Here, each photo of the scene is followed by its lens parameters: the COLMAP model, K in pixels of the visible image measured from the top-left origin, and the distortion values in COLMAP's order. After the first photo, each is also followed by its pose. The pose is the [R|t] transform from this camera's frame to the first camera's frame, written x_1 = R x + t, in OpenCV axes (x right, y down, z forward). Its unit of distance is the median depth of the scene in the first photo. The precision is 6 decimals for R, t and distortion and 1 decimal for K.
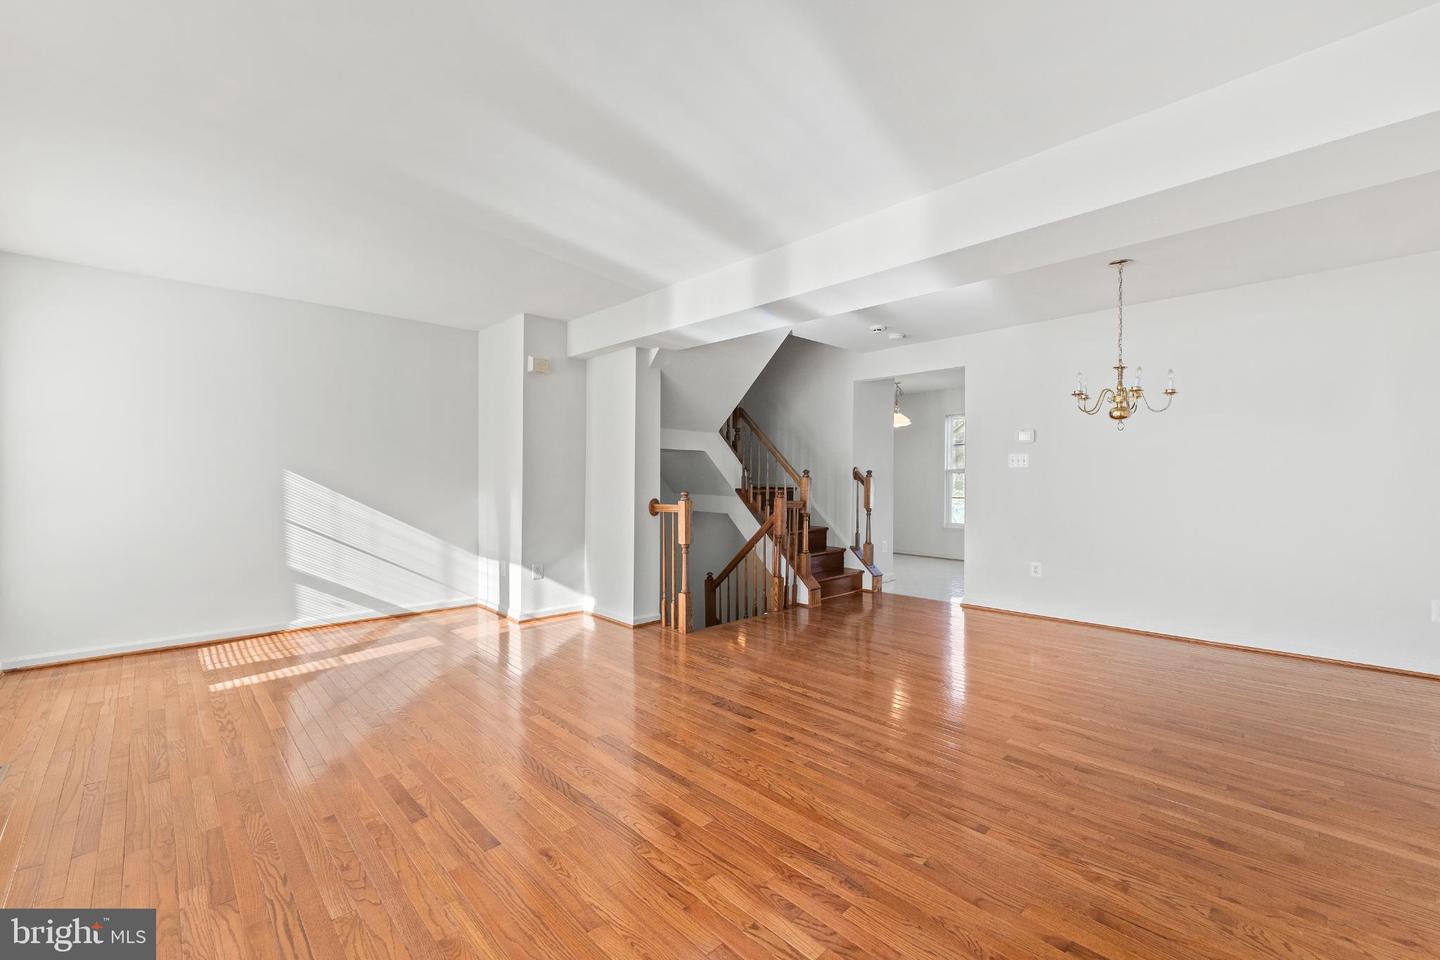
lens RADIAL K [[590.3, 0, 724.8], [0, 590.3, 479.8], [0, 0, 1]] dist [-0.001066, 0.000007]
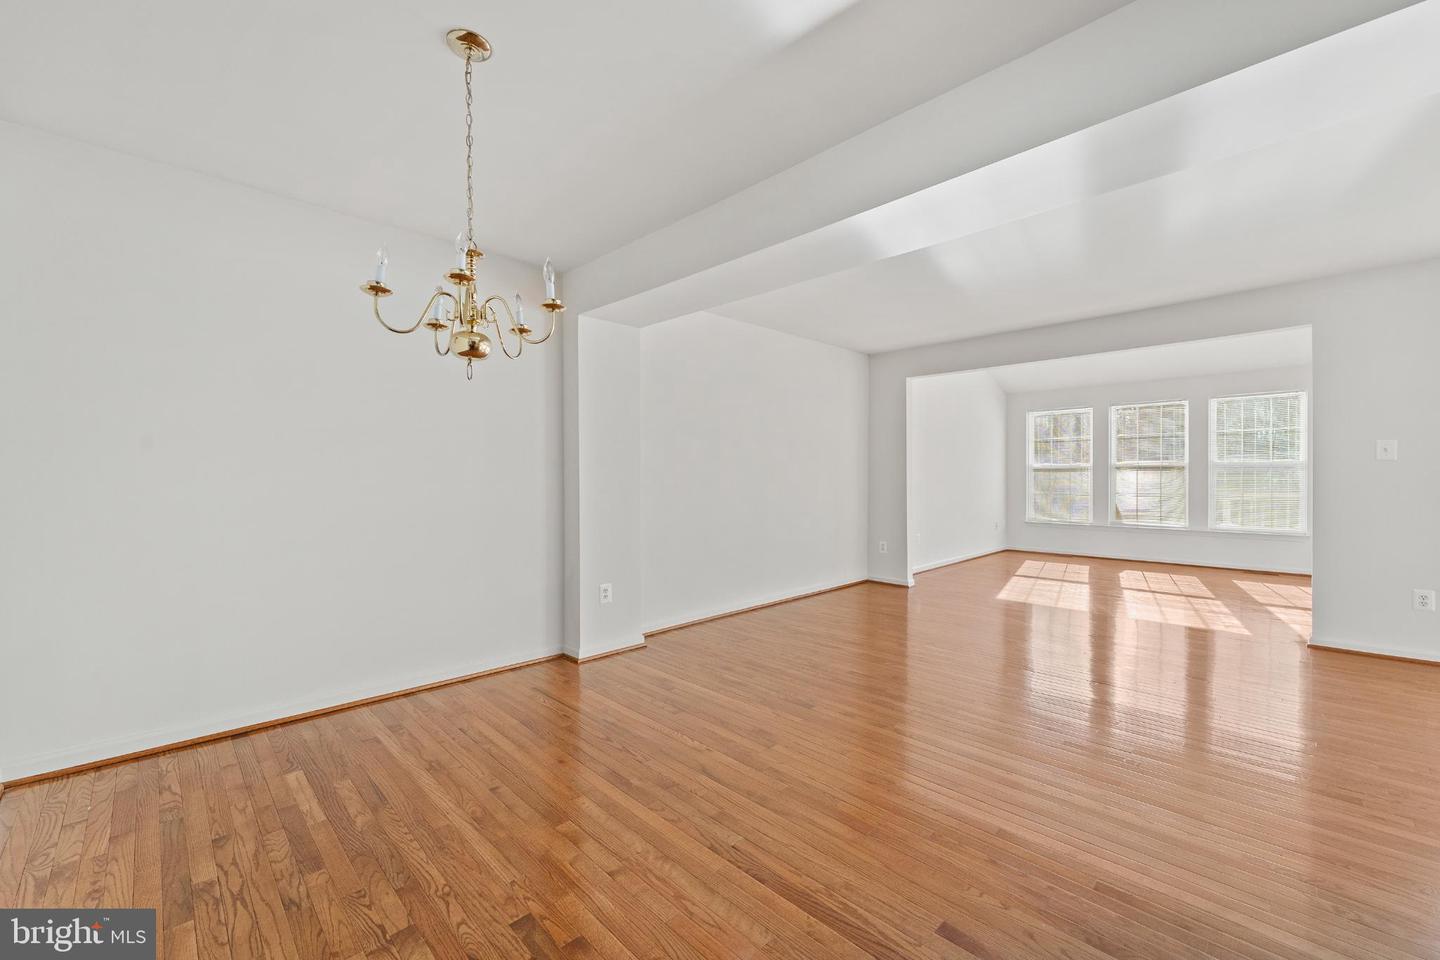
lens RADIAL K [[584.1, 0, 720.0], [0, 584.1, 480.0], [0, 0, 1]] dist [0.000182, -0.000061]
pose [[-0.999945, 0.000330, -0.010513, 0.328683], [0.000226, 0.999950, 0.009964, -0.002196], [0.010516, 0.009961, -0.999895, 1.061301]]
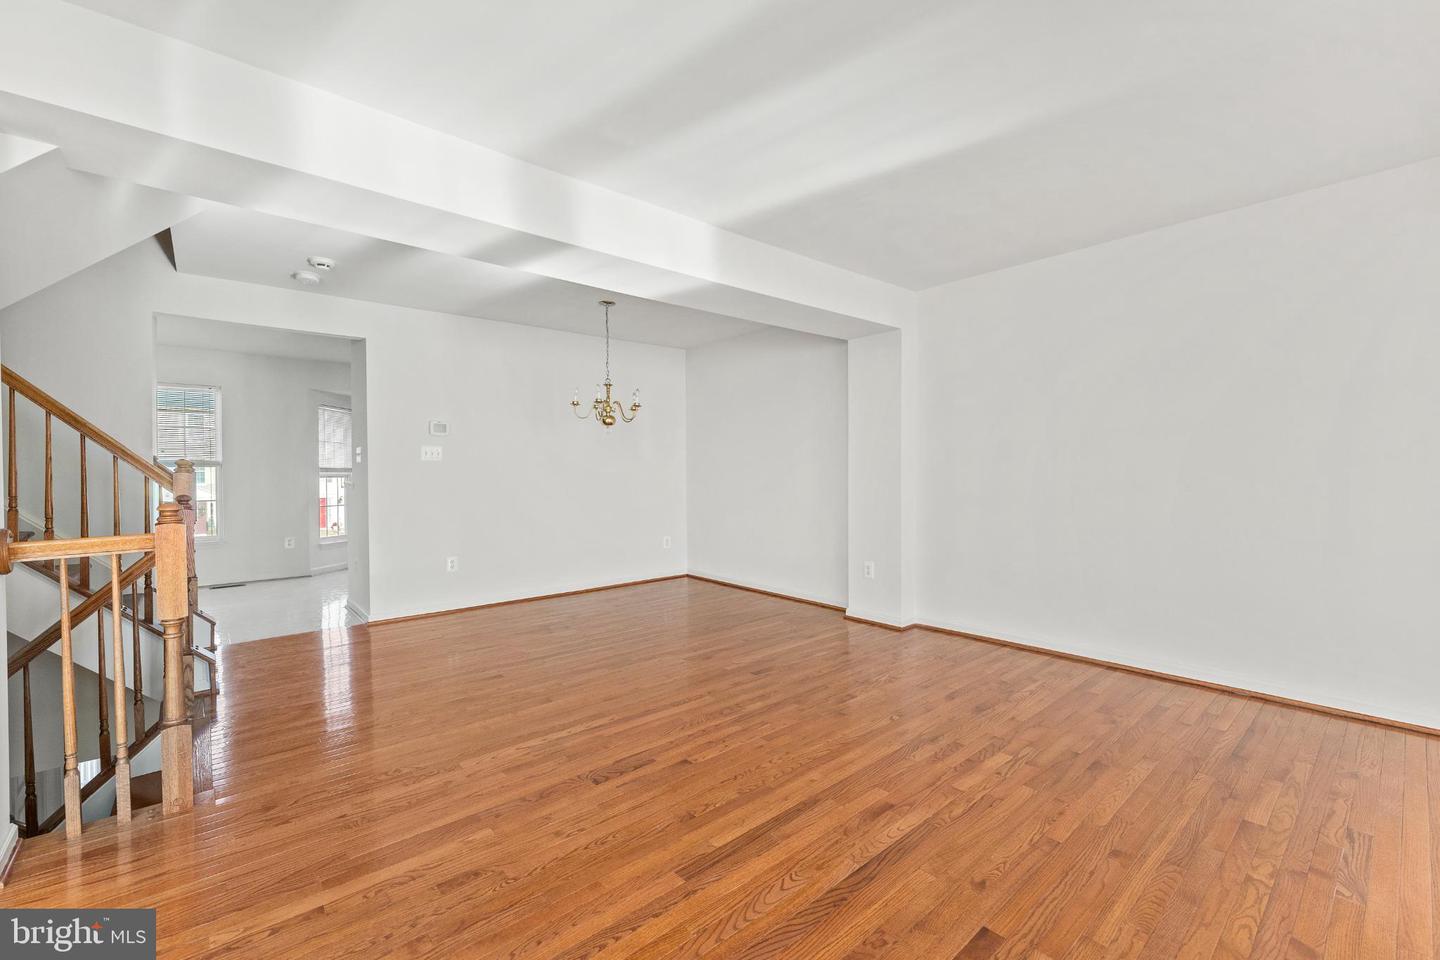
lens RADIAL K [[601.4, 0, 720.0], [0, 601.4, 480.0], [0, 0, 1]] dist [-0.002705, -0.000295]
pose [[0.059320, -0.016879, 0.998096, -0.443722], [0.009448, 0.999822, 0.016347, -0.001459], [-0.998194, 0.008460, 0.059468, 0.481527]]
